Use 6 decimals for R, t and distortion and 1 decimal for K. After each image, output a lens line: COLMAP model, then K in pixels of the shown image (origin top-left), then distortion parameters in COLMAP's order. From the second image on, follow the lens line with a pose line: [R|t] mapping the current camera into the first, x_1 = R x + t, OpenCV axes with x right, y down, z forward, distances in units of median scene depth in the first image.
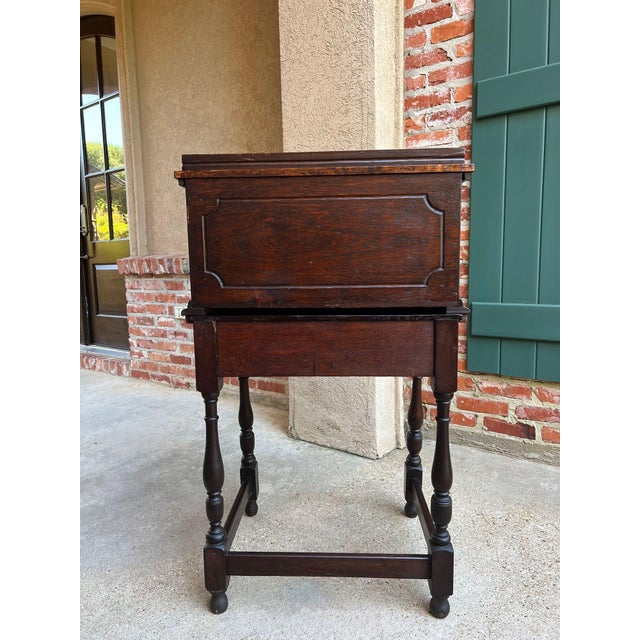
lens RADIAL K [[483.9, 0, 322.4], [0, 483.9, 323.5], [0, 0, 1]] dist [0.043992, -0.051842]
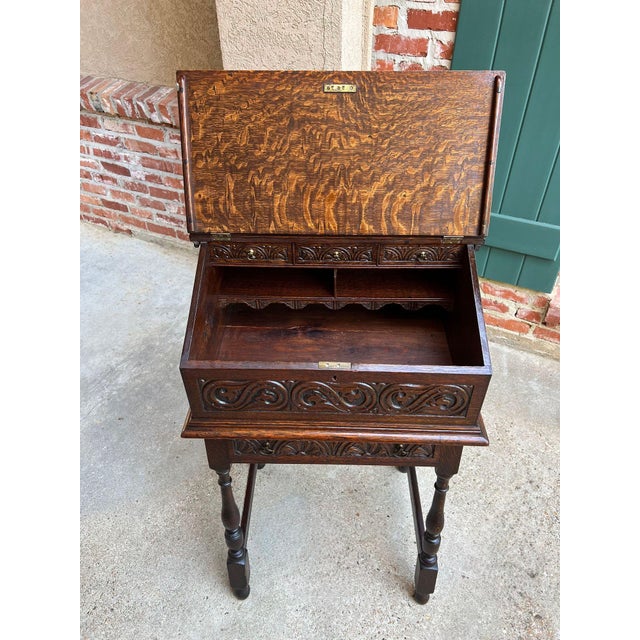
lens RADIAL K [[483.9, 0, 318.1], [0, 483.9, 327.1], [0, 0, 1]] dist [0.043992, -0.051842]
pose [[0.990276, -0.082537, 0.111990, -0.050346], [0.007943, 0.837225, 0.546801, -0.352528], [-0.138892, -0.540594, 0.829739, 0.087239]]
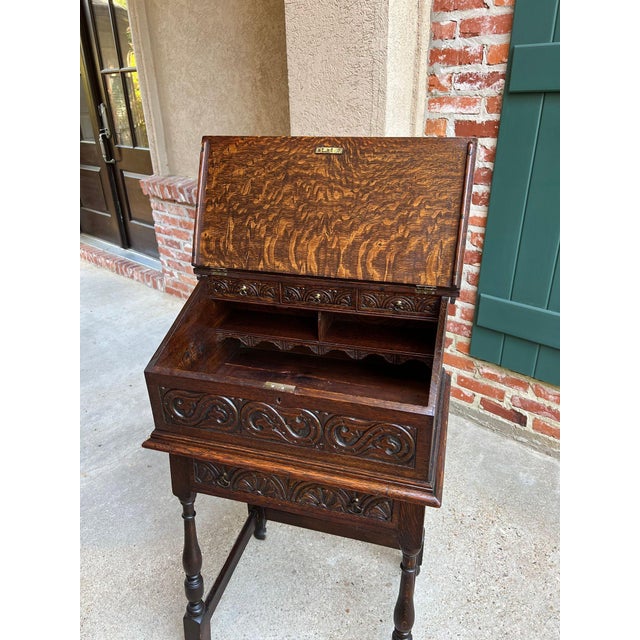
lens RADIAL K [[483.9, 0, 320.0], [0, 483.9, 322.0], [0, 0, 1]] dist [0.043992, -0.051842]
pose [[0.993592, 0.047085, -0.102753, 0.088541], [-0.011949, 0.947763, 0.318753, -0.283649], [0.112394, -0.315482, 0.942252, 0.034122]]
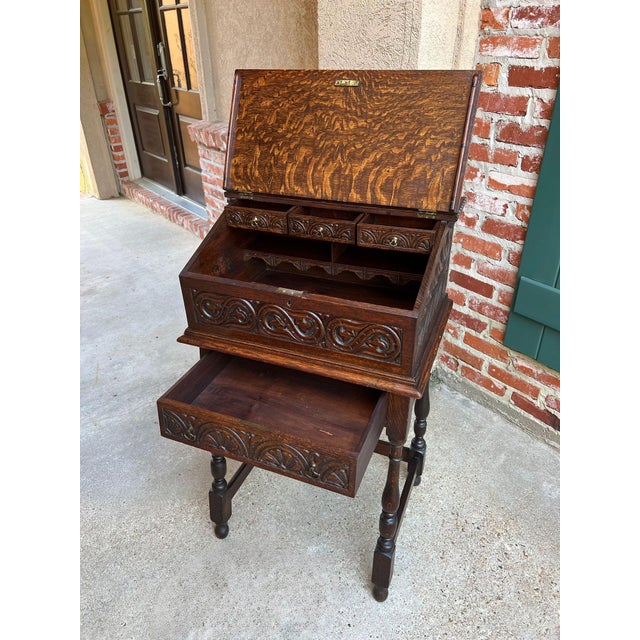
lens RADIAL K [[483.9, 0, 319.2], [0, 483.9, 318.9], [0, 0, 1]] dist [0.043992, -0.051842]
pose [[0.959272, 0.145608, -0.242064, 0.181149], [-0.035805, 0.912678, 0.407109, -0.292836], [0.280205, -0.381861, 0.880720, 0.135865]]
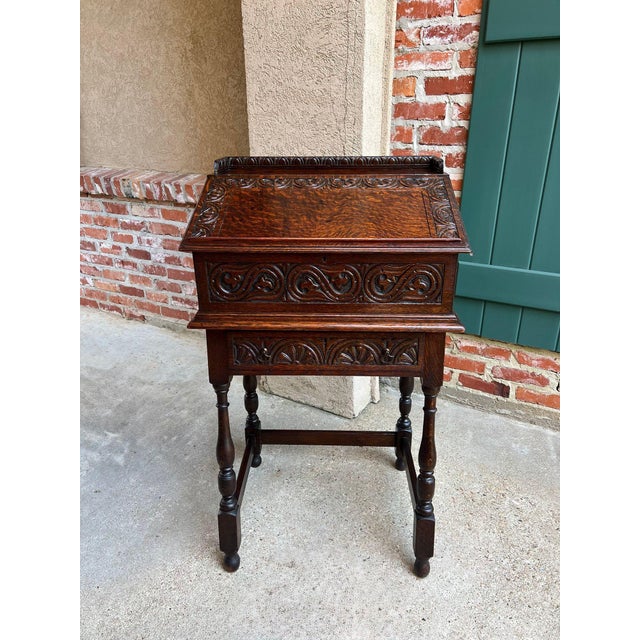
lens RADIAL K [[483.9, 0, 318.7], [0, 483.9, 326.5], [0, 0, 1]] dist [0.043992, -0.051842]
pose [[0.994748, -0.025375, 0.099161, -0.051247], [-0.002683, 0.961987, 0.273082, -0.169601], [-0.102321, -0.271914, 0.956866, 0.102195]]
